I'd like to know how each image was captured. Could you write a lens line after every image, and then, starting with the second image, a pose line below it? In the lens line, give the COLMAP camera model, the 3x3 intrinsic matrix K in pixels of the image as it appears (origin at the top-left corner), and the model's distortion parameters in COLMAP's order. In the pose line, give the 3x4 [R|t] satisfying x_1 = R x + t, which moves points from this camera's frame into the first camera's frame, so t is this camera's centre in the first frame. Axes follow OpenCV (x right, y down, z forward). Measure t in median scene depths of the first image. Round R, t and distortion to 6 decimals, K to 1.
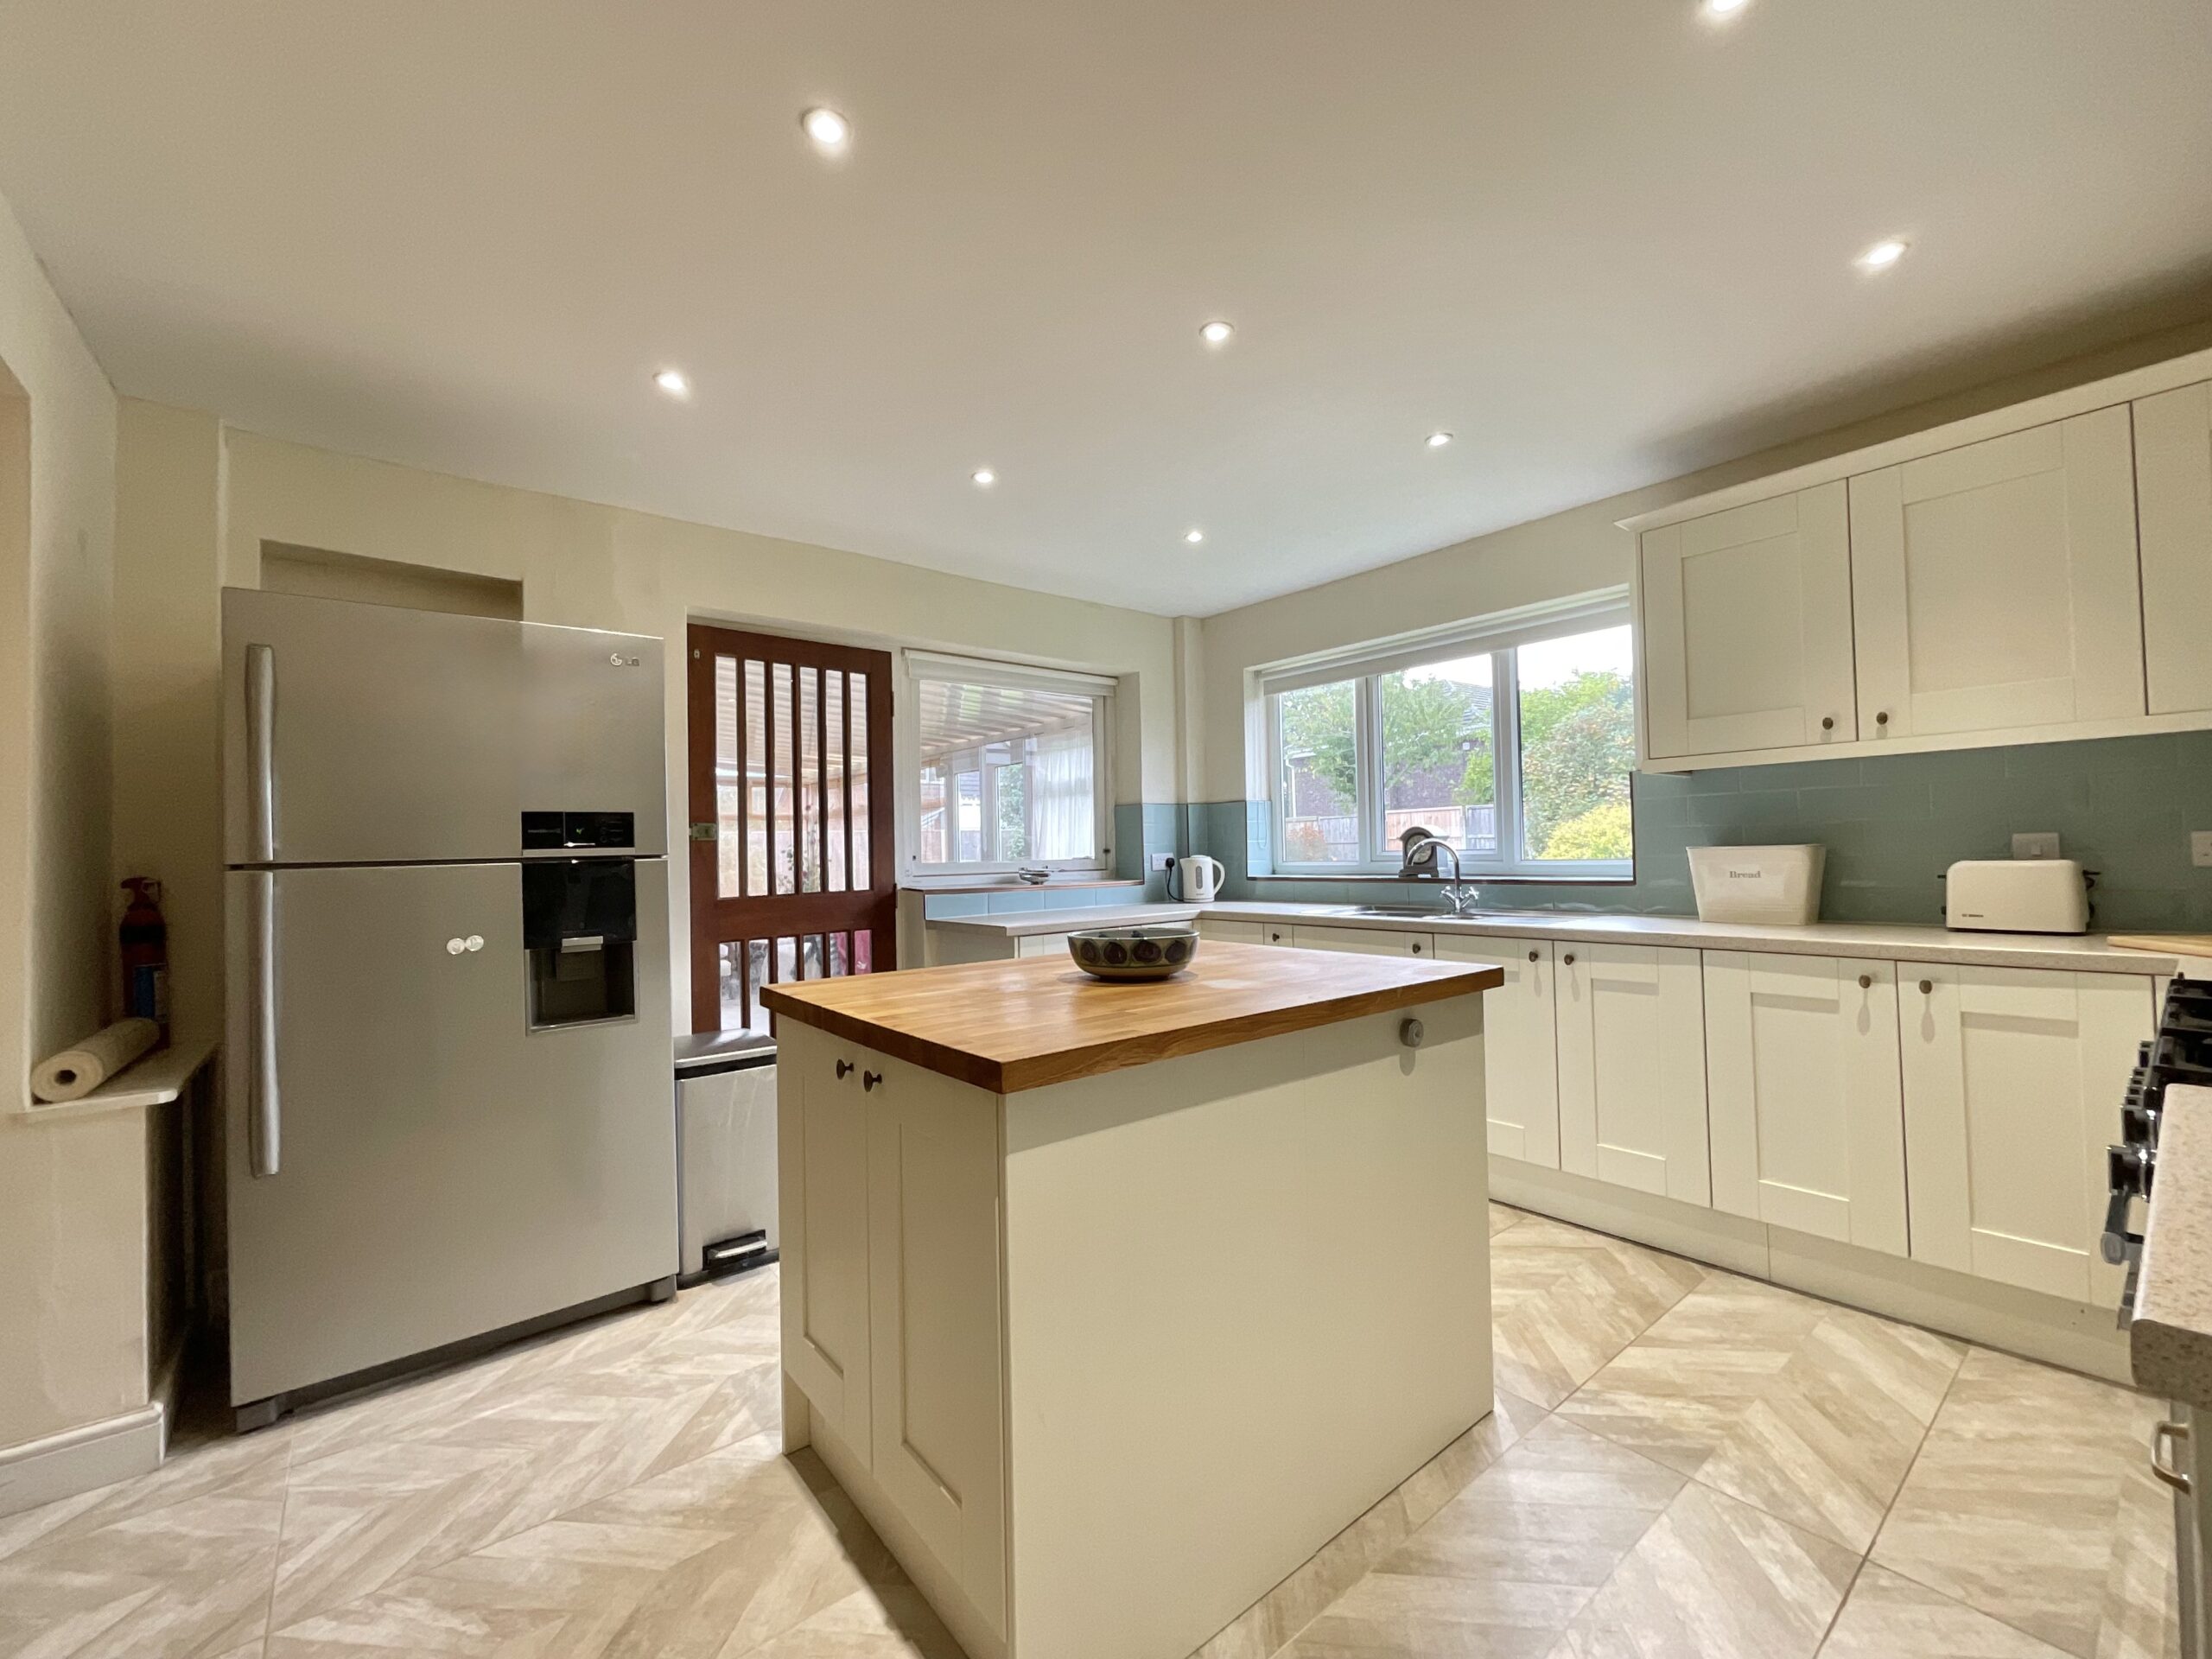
lens RADIAL K [[891.1, 0, 1095.9], [0, 891.1, 825.2], [0, 0, 1]] dist [-0.007858, 0.000666]
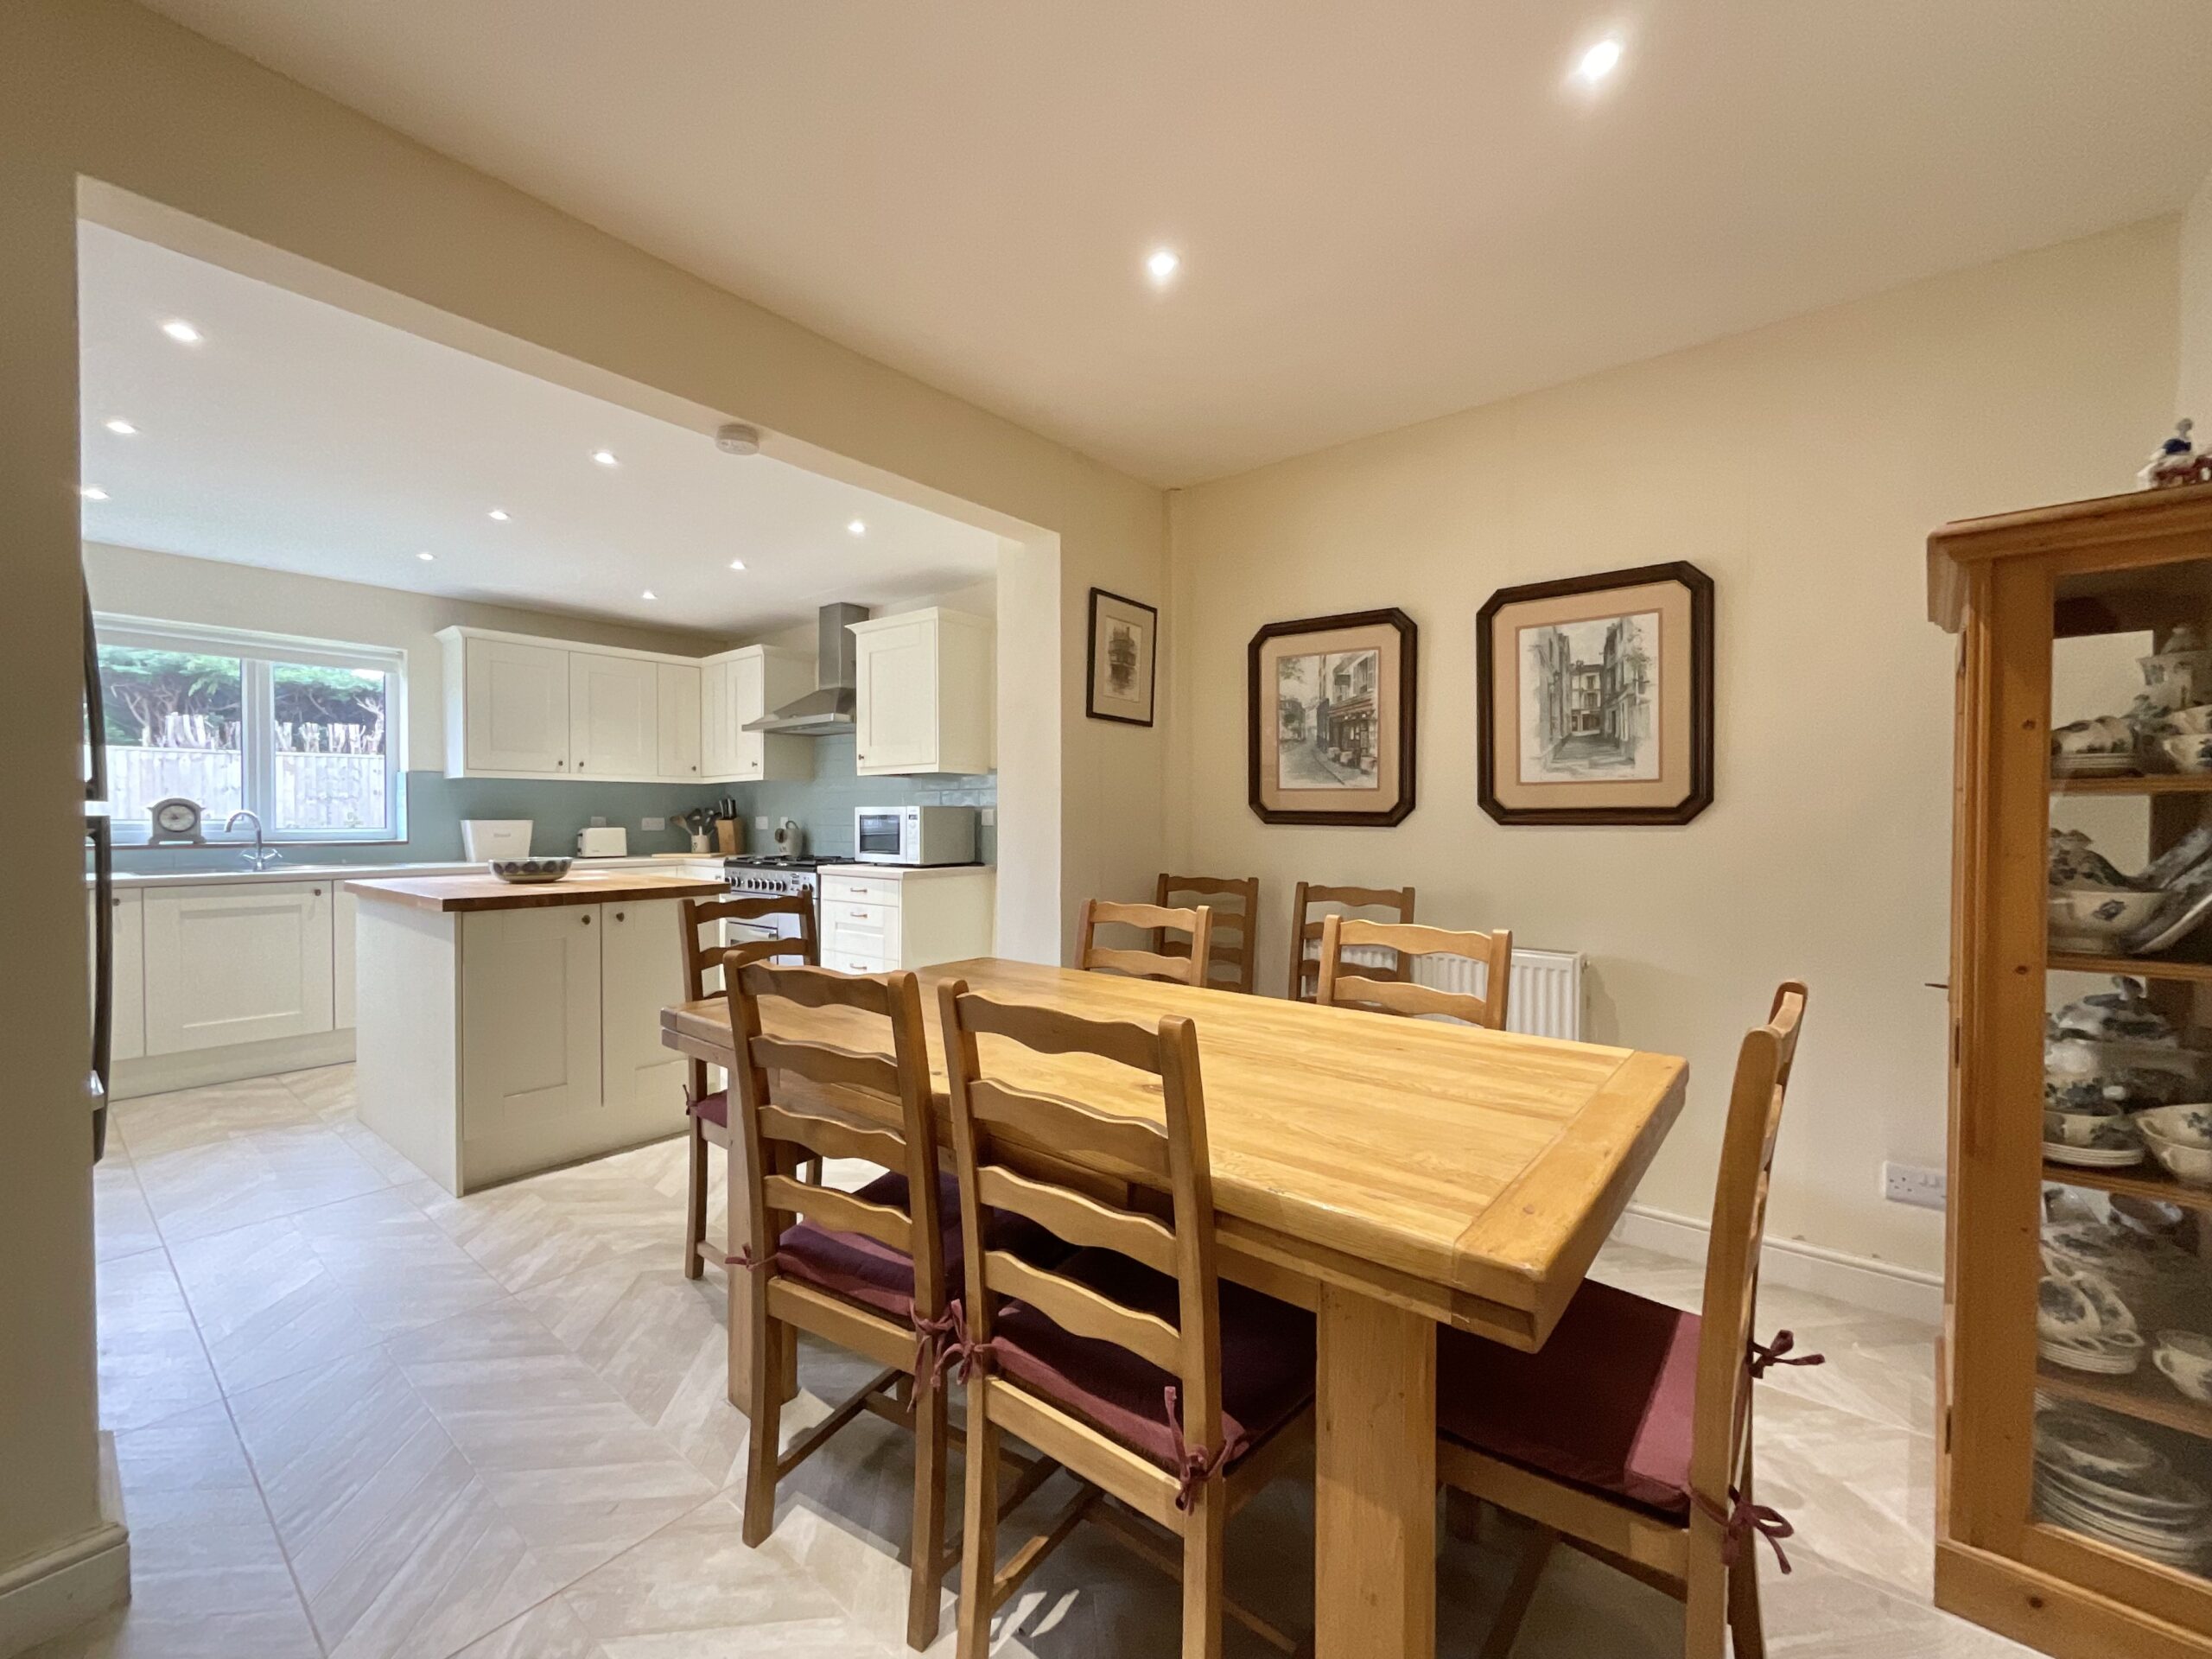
lens RADIAL K [[891.1, 0, 1103.3], [0, 891.1, 836.0], [0, 0, 1]] dist [-0.007858, 0.000666]
pose [[-0.221645, 0.008697, 0.975089, -1.118519], [-0.022404, 0.999651, -0.014009, 0.044230], [-0.974870, -0.024951, -0.221373, 0.143347]]
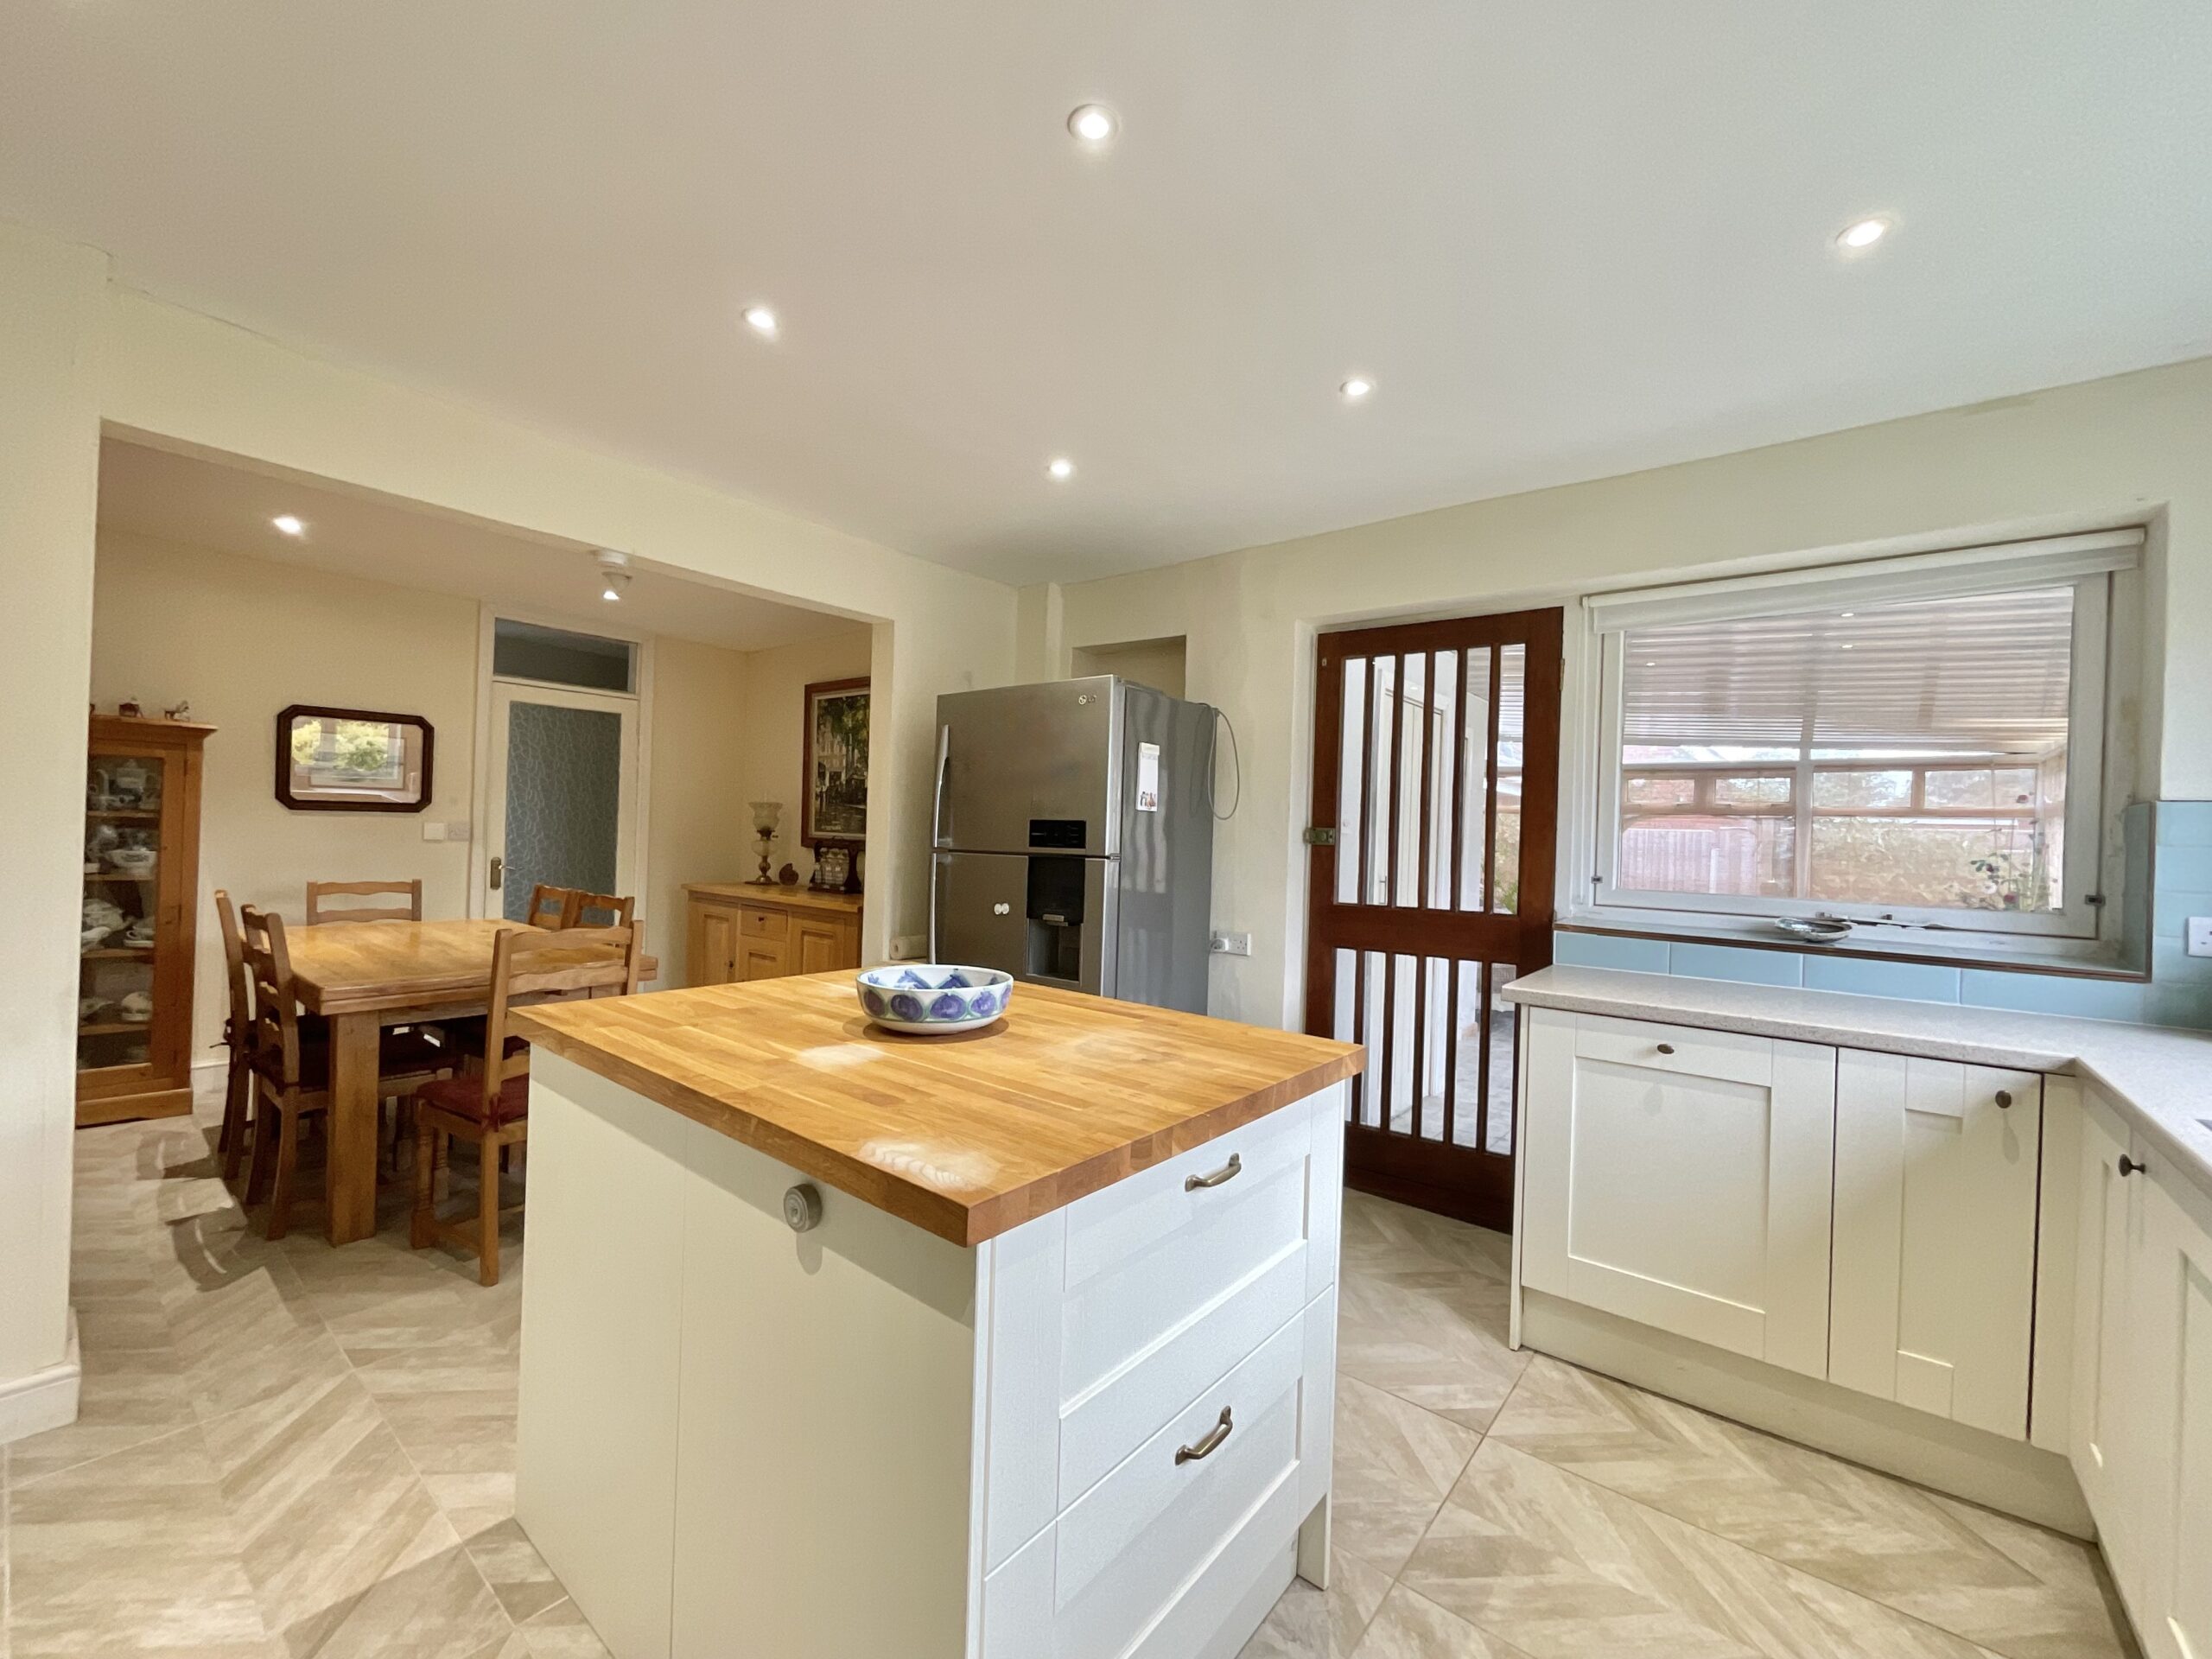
lens RADIAL K [[891.1, 0, 1114.8], [0, 891.1, 834.8], [0, 0, 1]] dist [-0.007858, 0.000666]
pose [[0.226971, 0.029631, -0.973451, 0.508630], [-0.008698, 0.999559, 0.028397, -0.021877], [0.973863, 0.002021, 0.227129, 0.548343]]
